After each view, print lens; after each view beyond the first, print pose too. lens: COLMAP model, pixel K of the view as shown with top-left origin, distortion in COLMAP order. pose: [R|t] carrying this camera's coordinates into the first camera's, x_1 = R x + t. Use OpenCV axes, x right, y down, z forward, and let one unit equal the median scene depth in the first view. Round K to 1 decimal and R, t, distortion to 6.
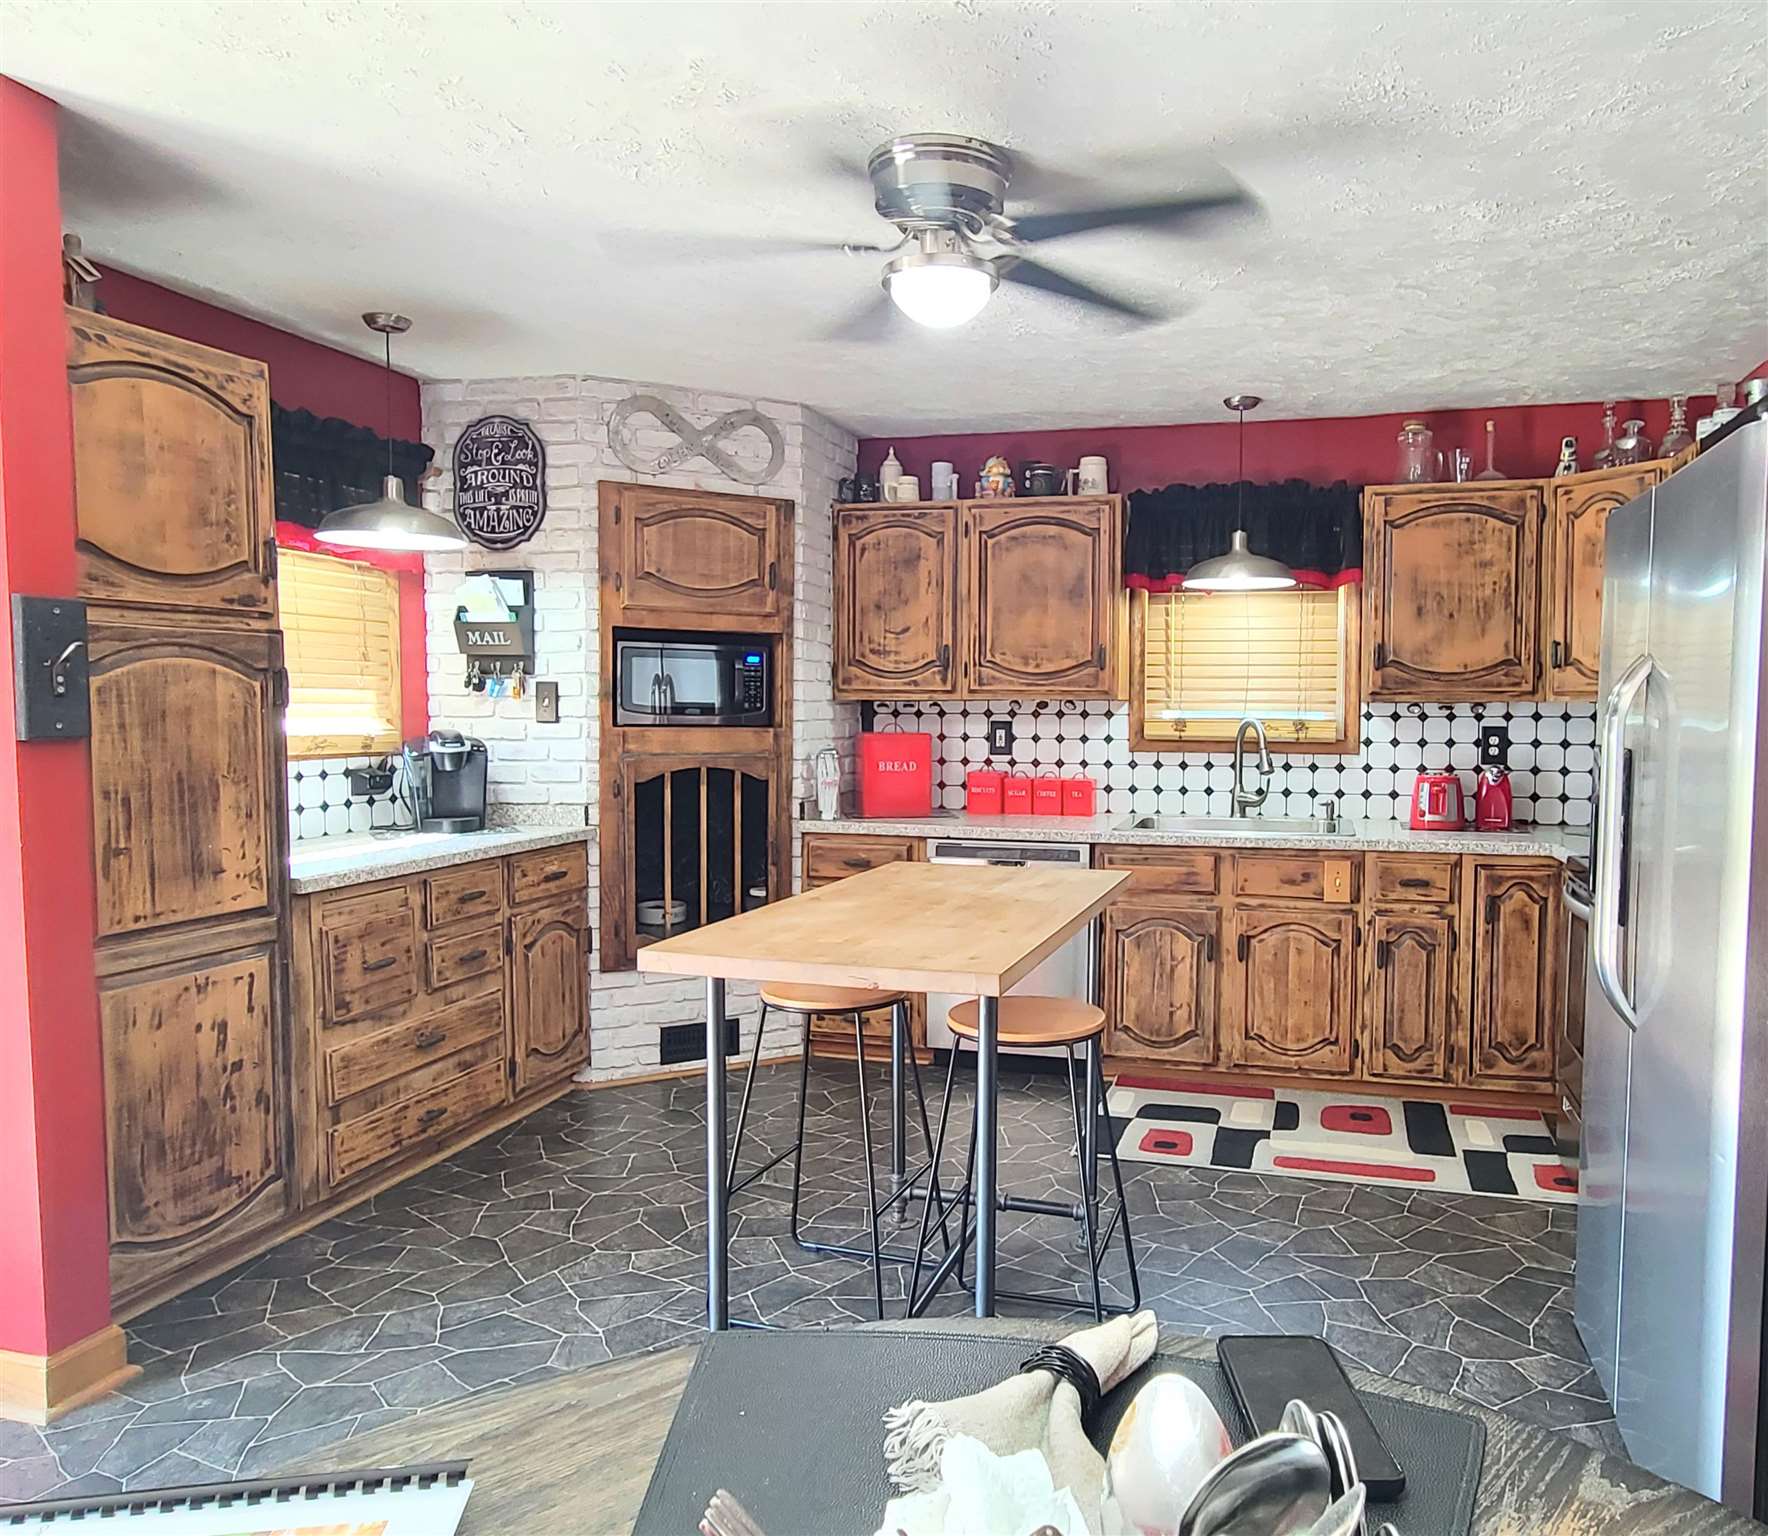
lens RADIAL K [[1245.0, 0, 1016.1], [0, 1245.0, 768.1], [0, 0, 1]] dist [0.002056, 0.002979]
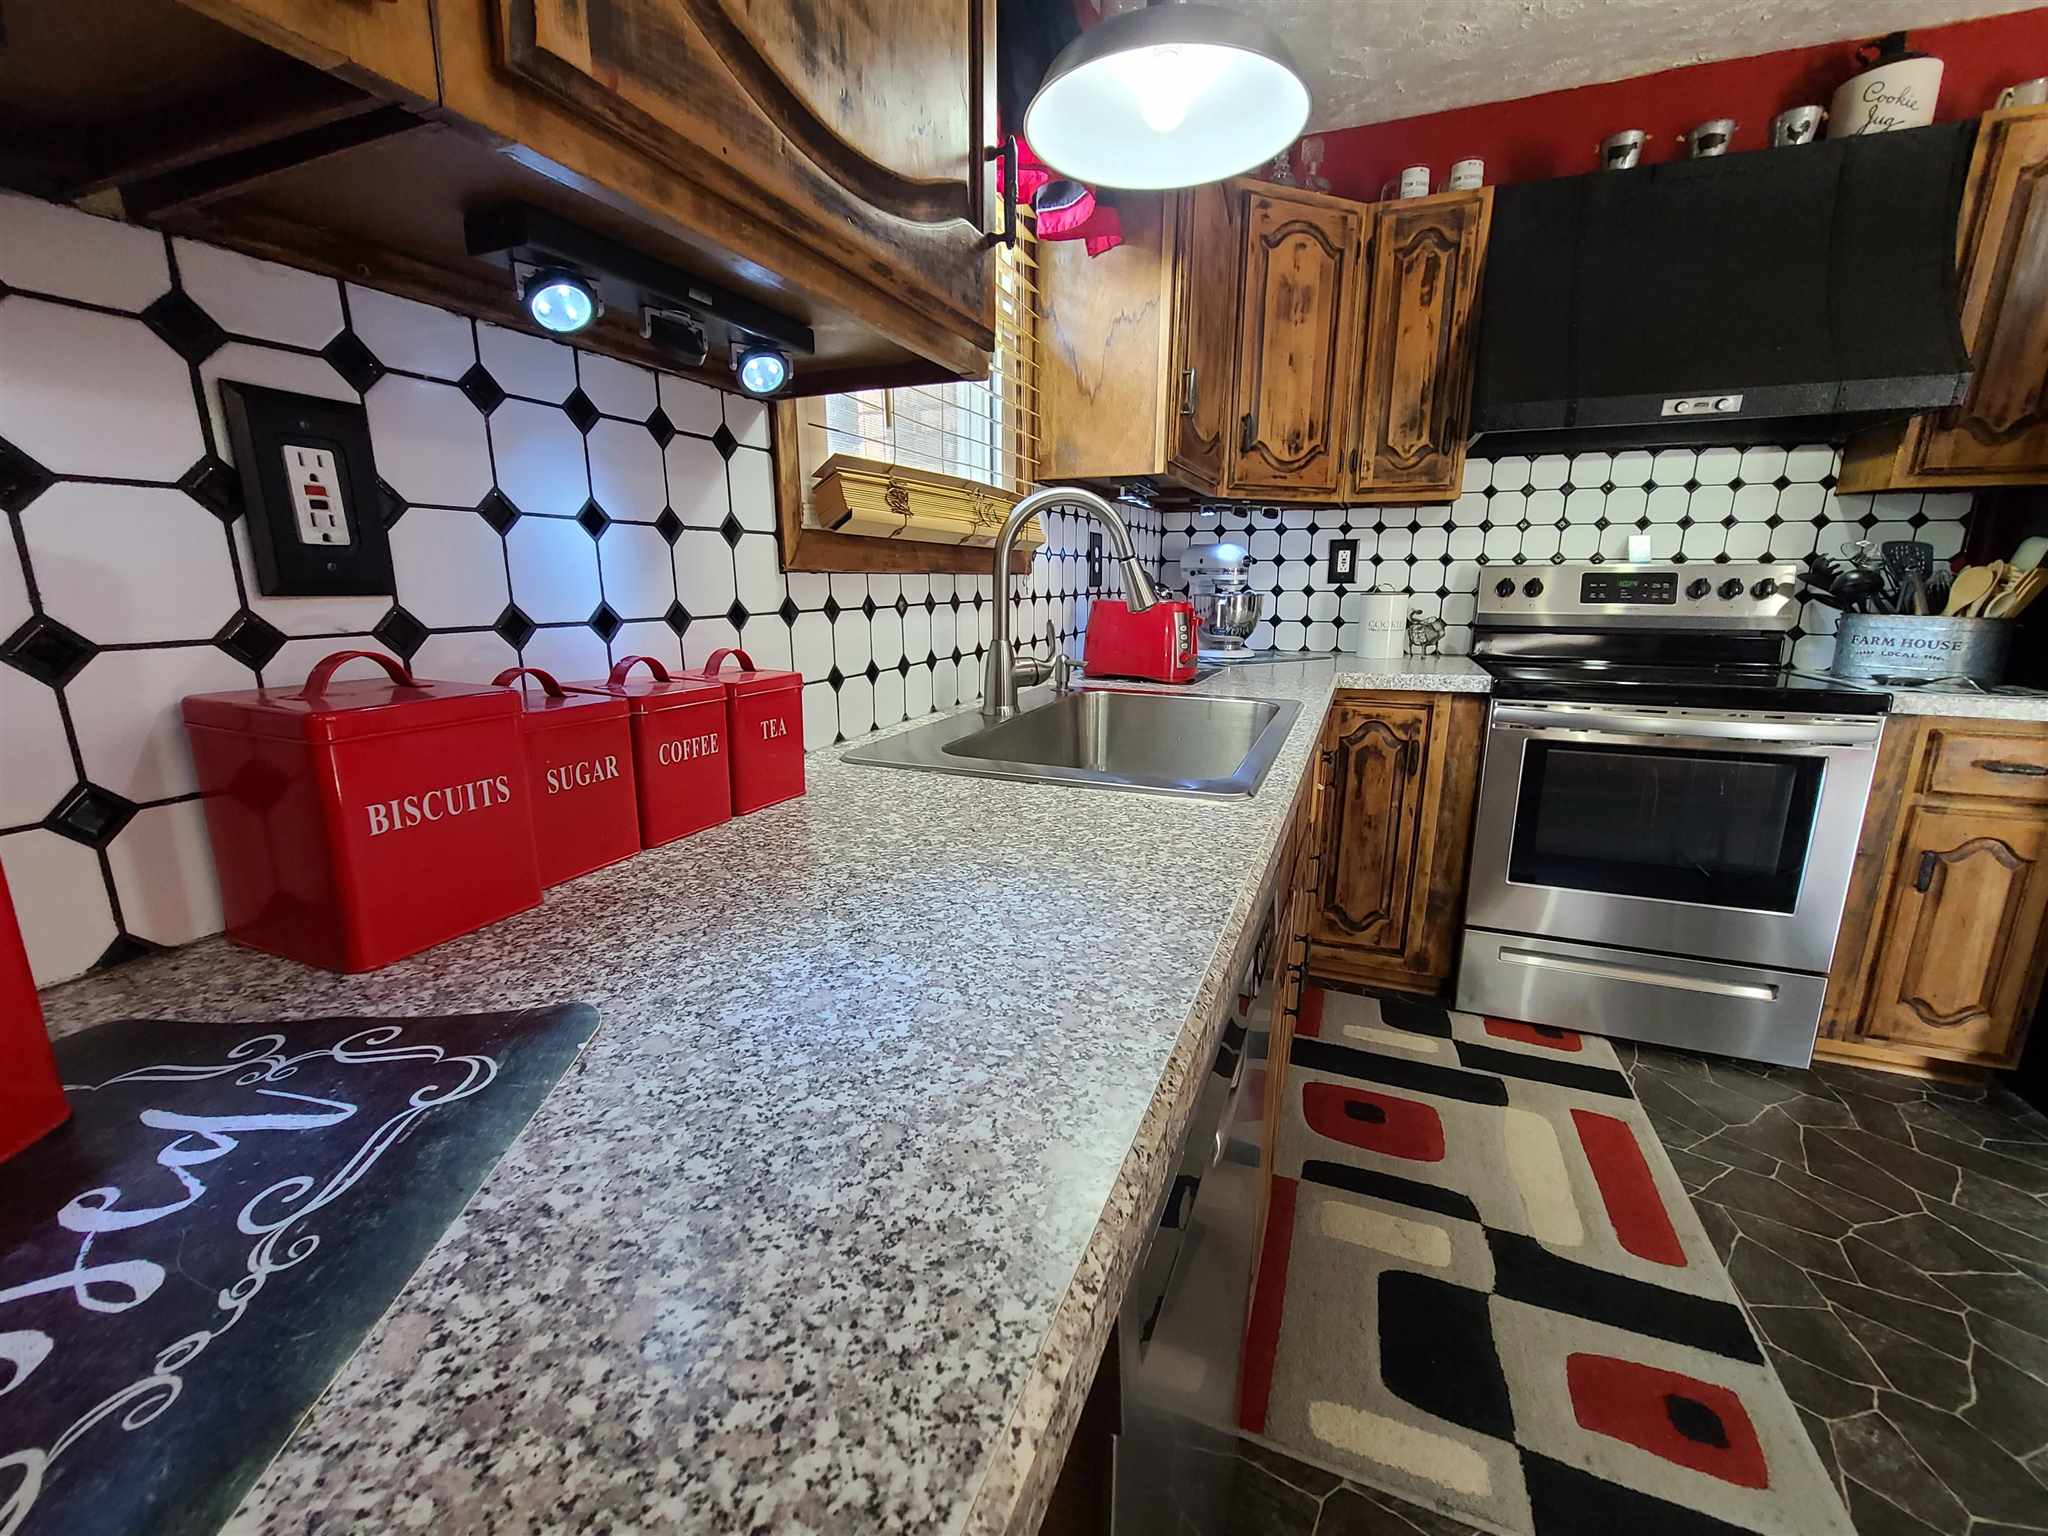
lens RADIAL K [[849.0, 0, 1024.0], [0, 849.0, 768.0], [0, 0, 1]] dist [0.000990, -0.000077]
pose [[0.153185, -0.219928, 0.963414, -0.133111], [0.052610, 0.975353, 0.214288, -0.007889], [-0.986796, 0.017859, 0.160980, 0.970554]]
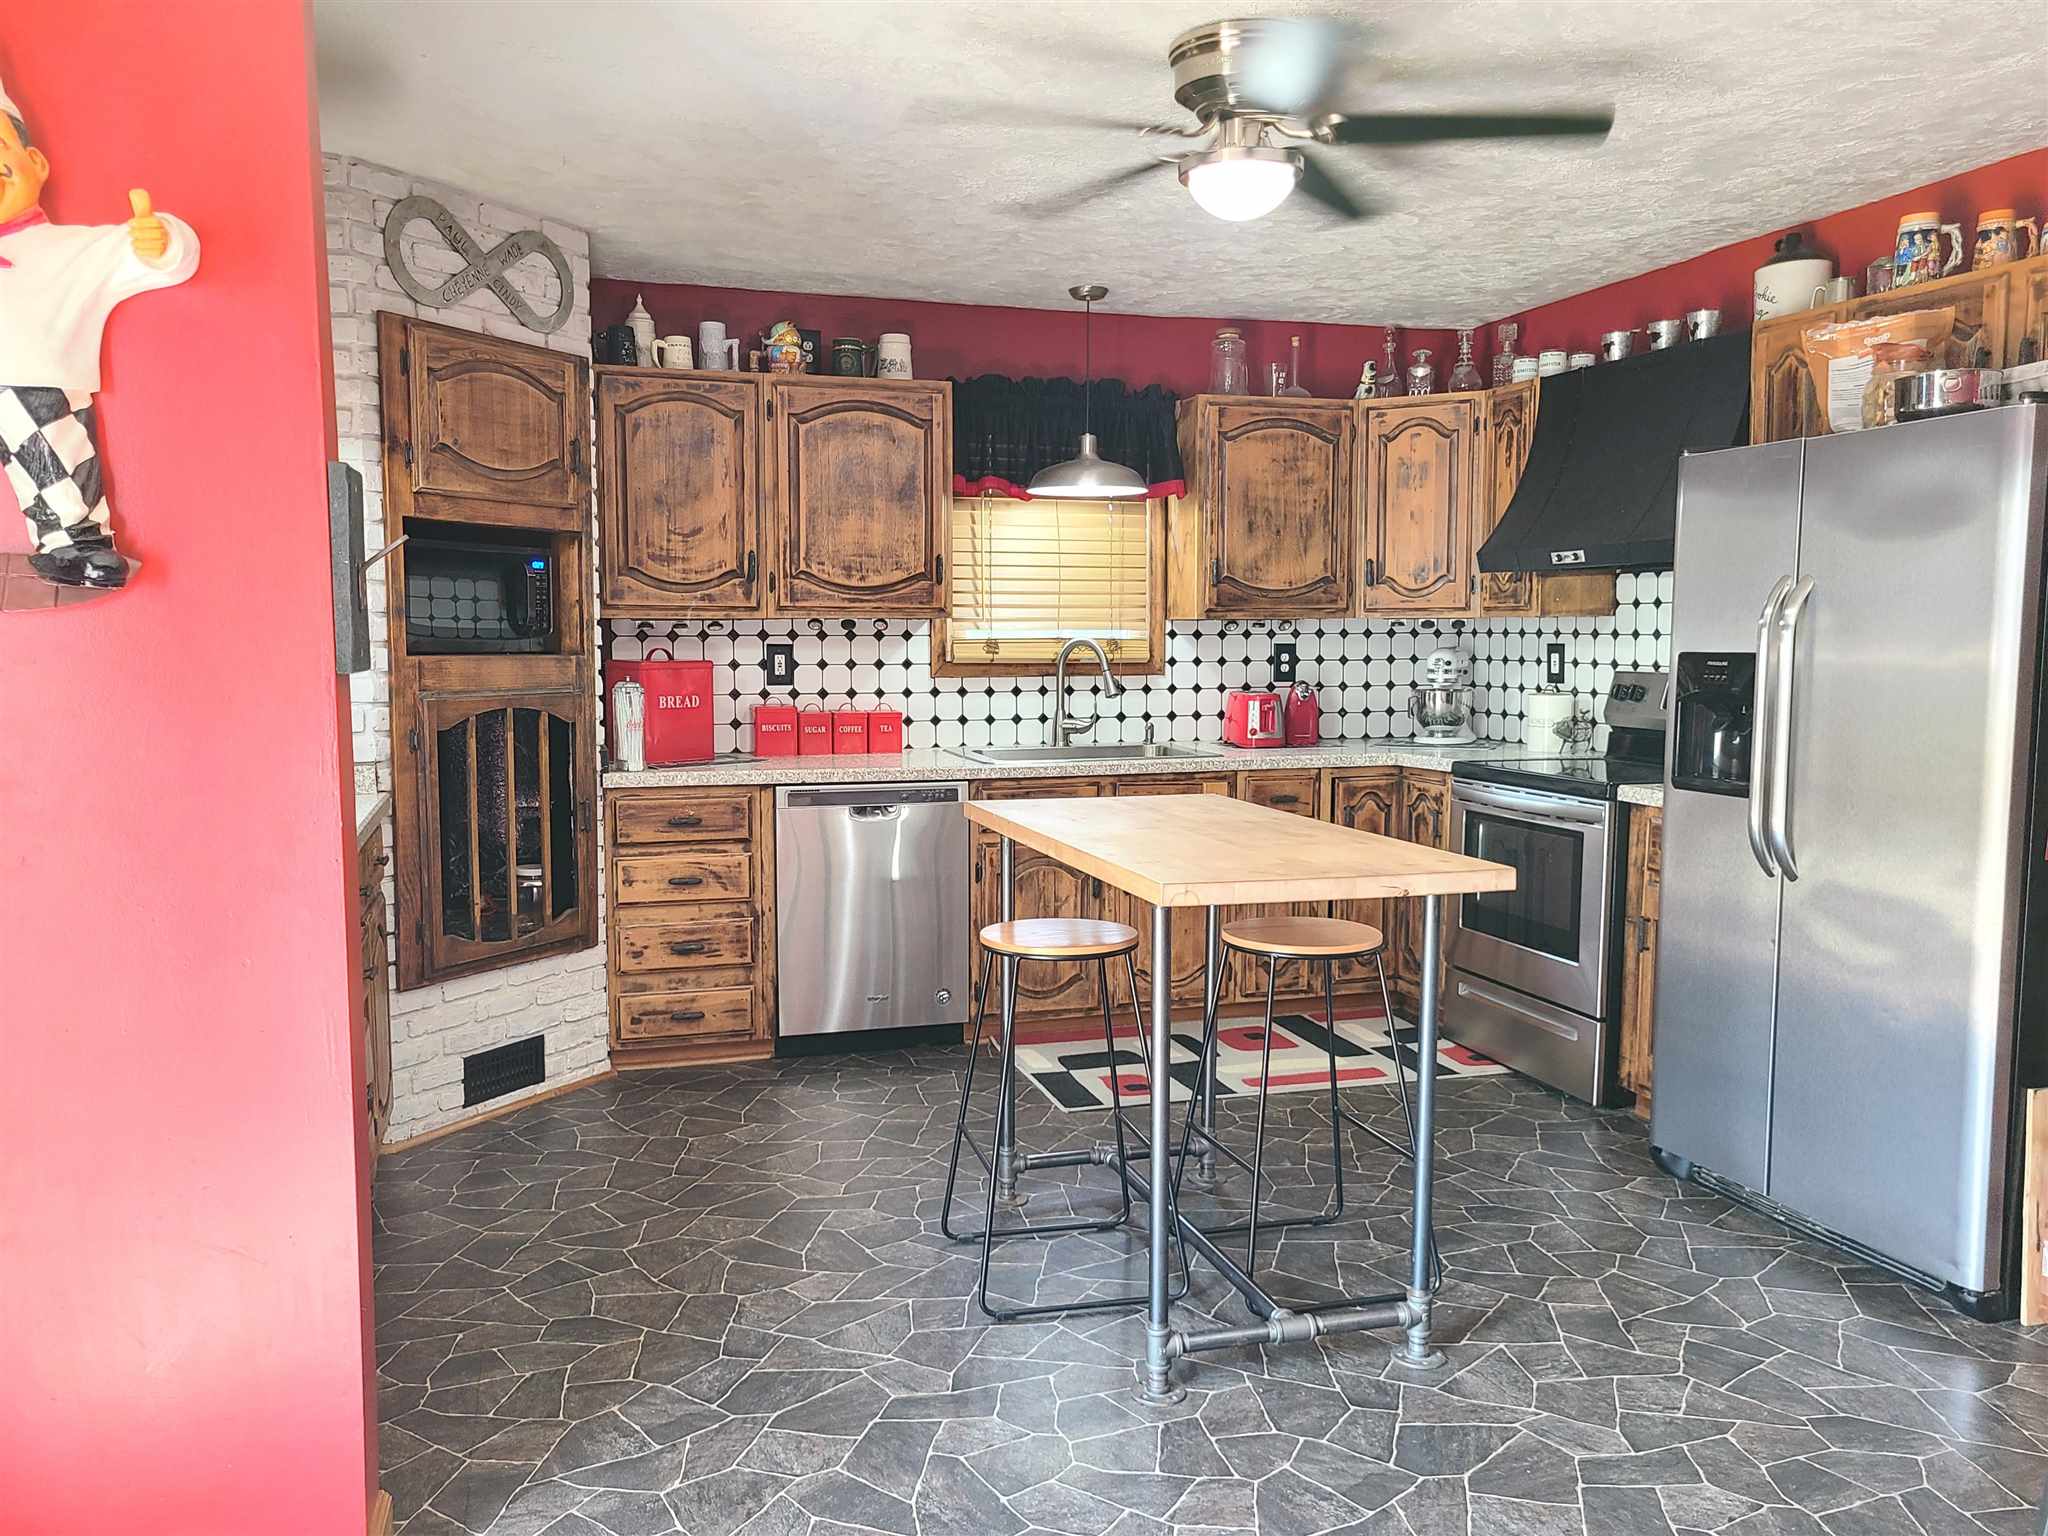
lens RADIAL K [[1559.2, 0, 1024.0], [0, 1559.2, 768.0], [0, 0, 1]] dist [0.047990, -0.002191]
pose [[0.859427, -0.051308, 0.508677, -0.446337], [0.031483, 0.998374, 0.047510, 0.000298], [-0.510288, -0.024817, 0.859645, 0.021570]]
